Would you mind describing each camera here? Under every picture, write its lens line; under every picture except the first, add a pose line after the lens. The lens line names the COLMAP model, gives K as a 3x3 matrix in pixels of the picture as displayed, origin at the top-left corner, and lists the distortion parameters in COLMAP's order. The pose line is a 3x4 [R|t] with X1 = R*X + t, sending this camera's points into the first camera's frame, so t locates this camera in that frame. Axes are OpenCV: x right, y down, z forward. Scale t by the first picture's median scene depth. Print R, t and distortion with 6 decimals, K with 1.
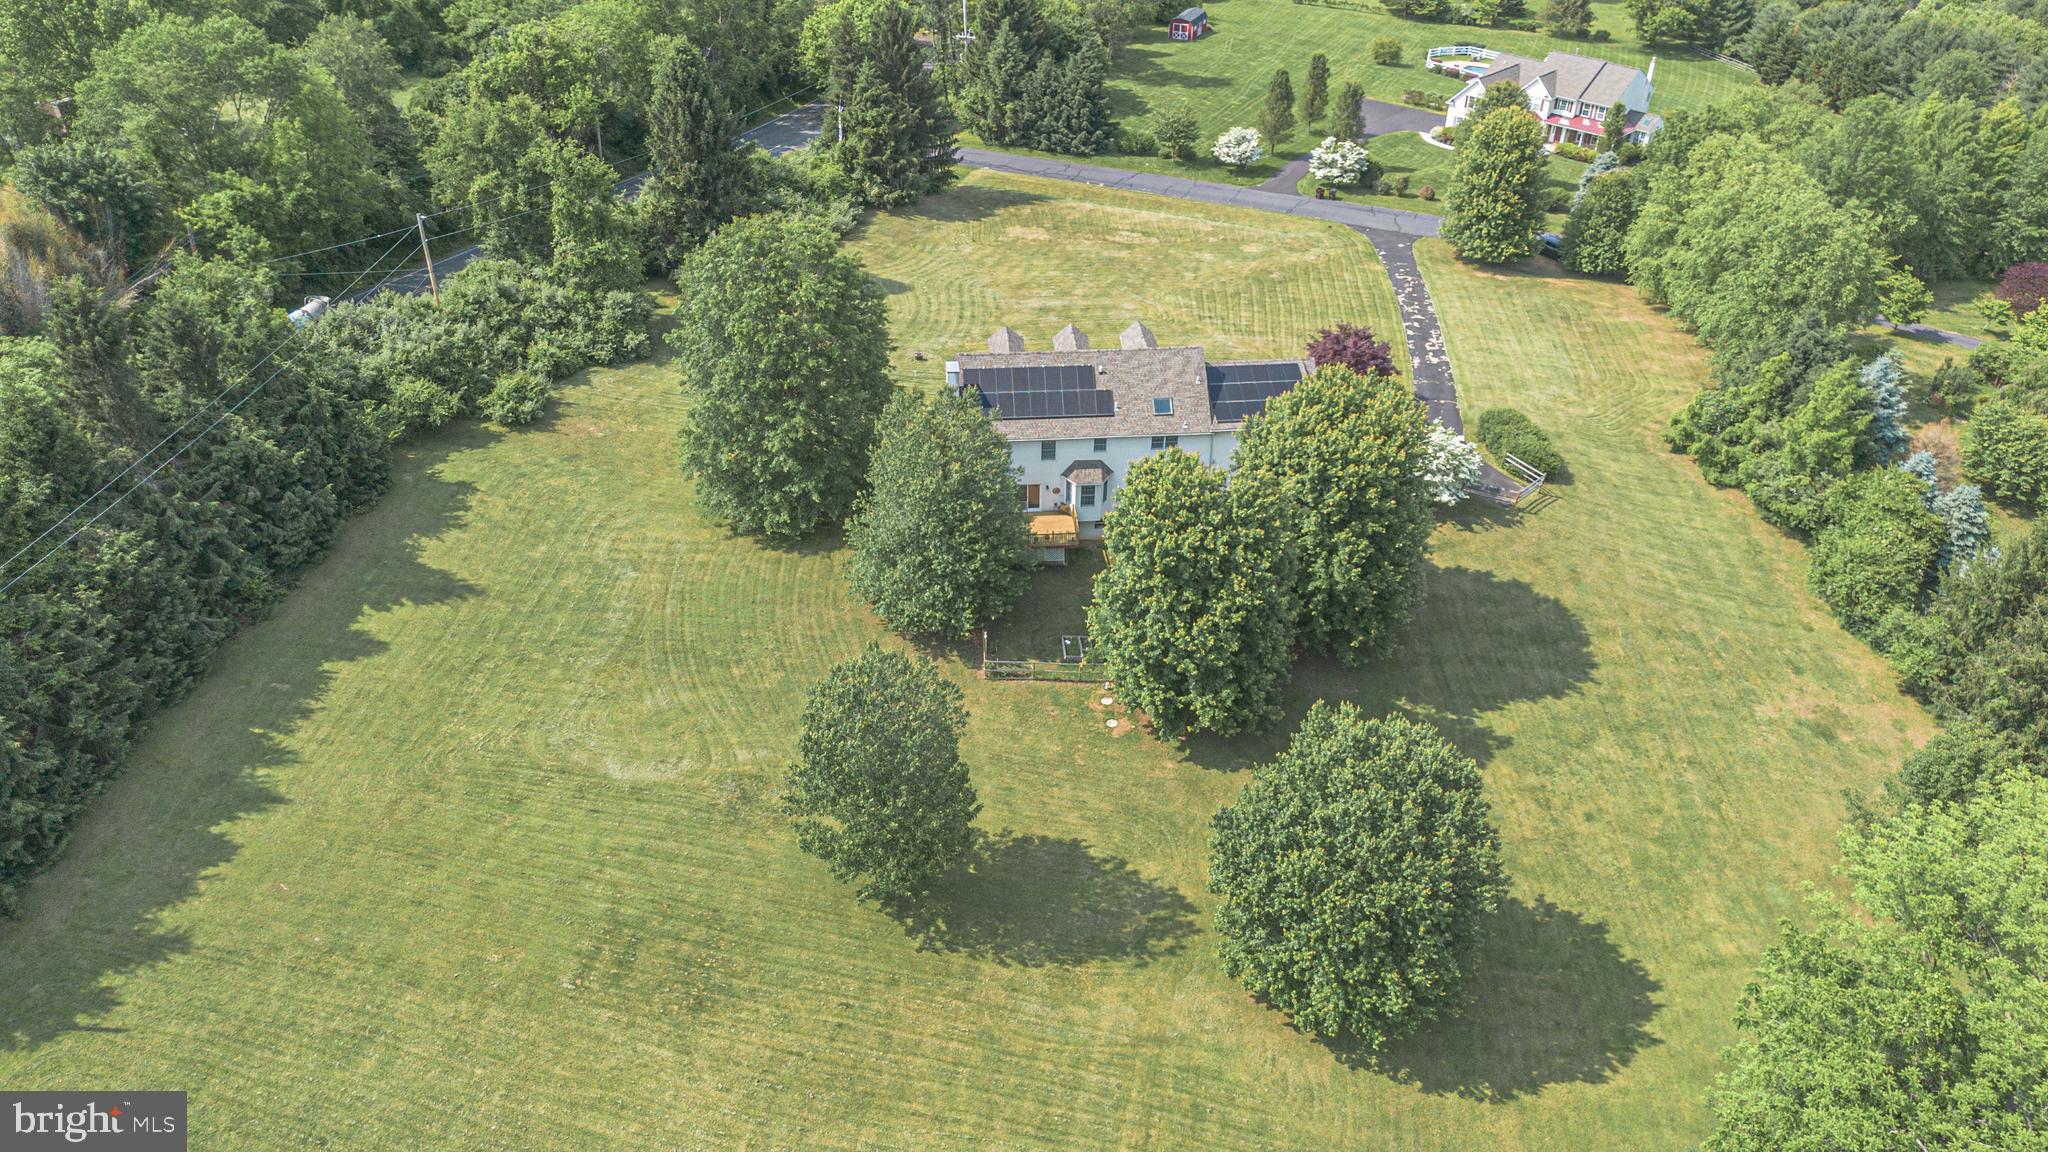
lens RADIAL K [[1452.9, 0, 1024.0], [0, 1452.9, 576.0], [0, 0, 1]] dist [0.094832, -0.107962]
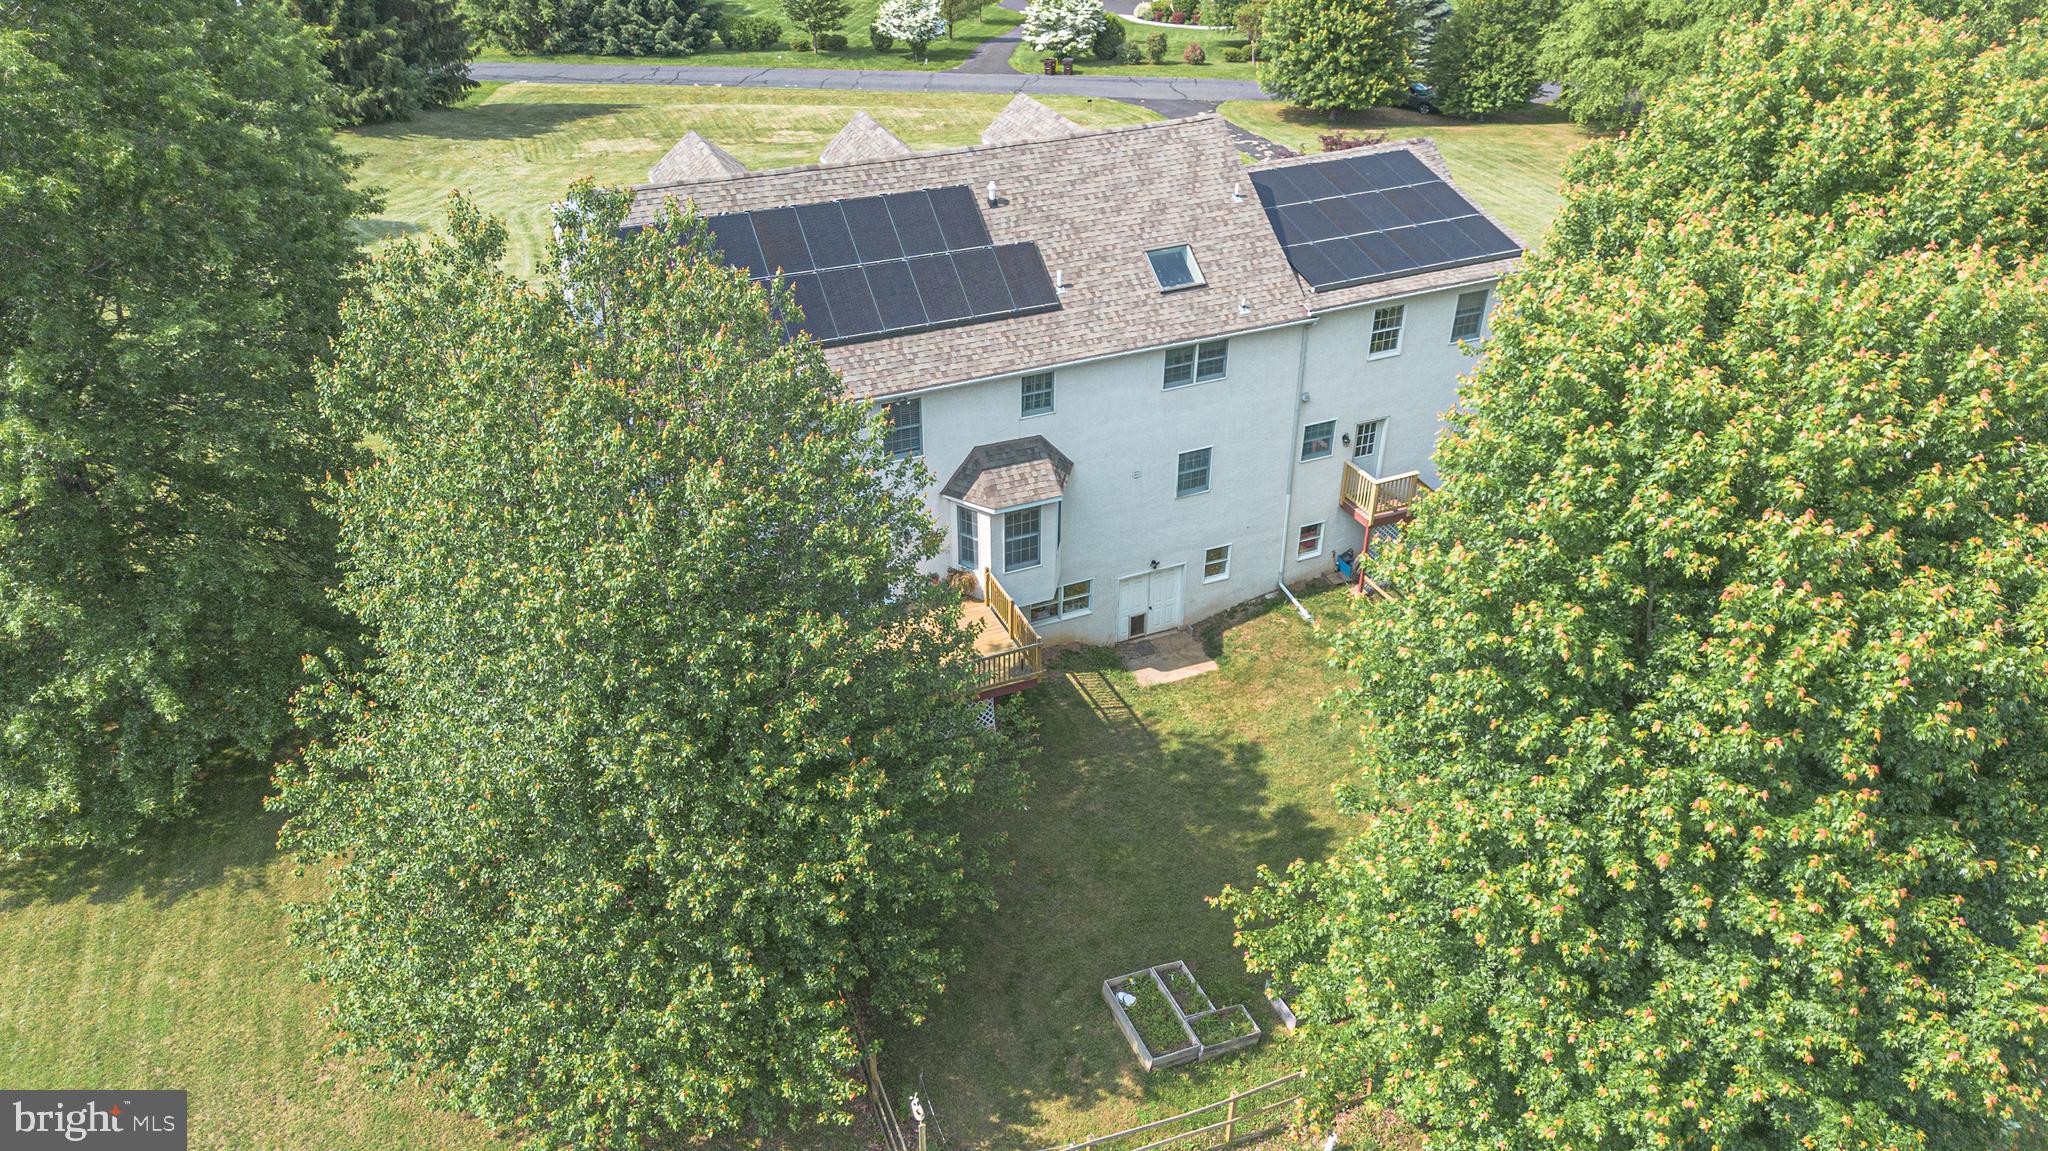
lens RADIAL K [[1452.9, 0, 1024.0], [0, 1452.9, 575.5], [0, 0, 1]] dist [0.094832, -0.107962]
pose [[0.946581, -0.178001, 0.268885, -0.052190], [0.189772, 0.981659, -0.018216, -0.037325], [-0.260711, 0.068270, 0.963000, 0.614914]]
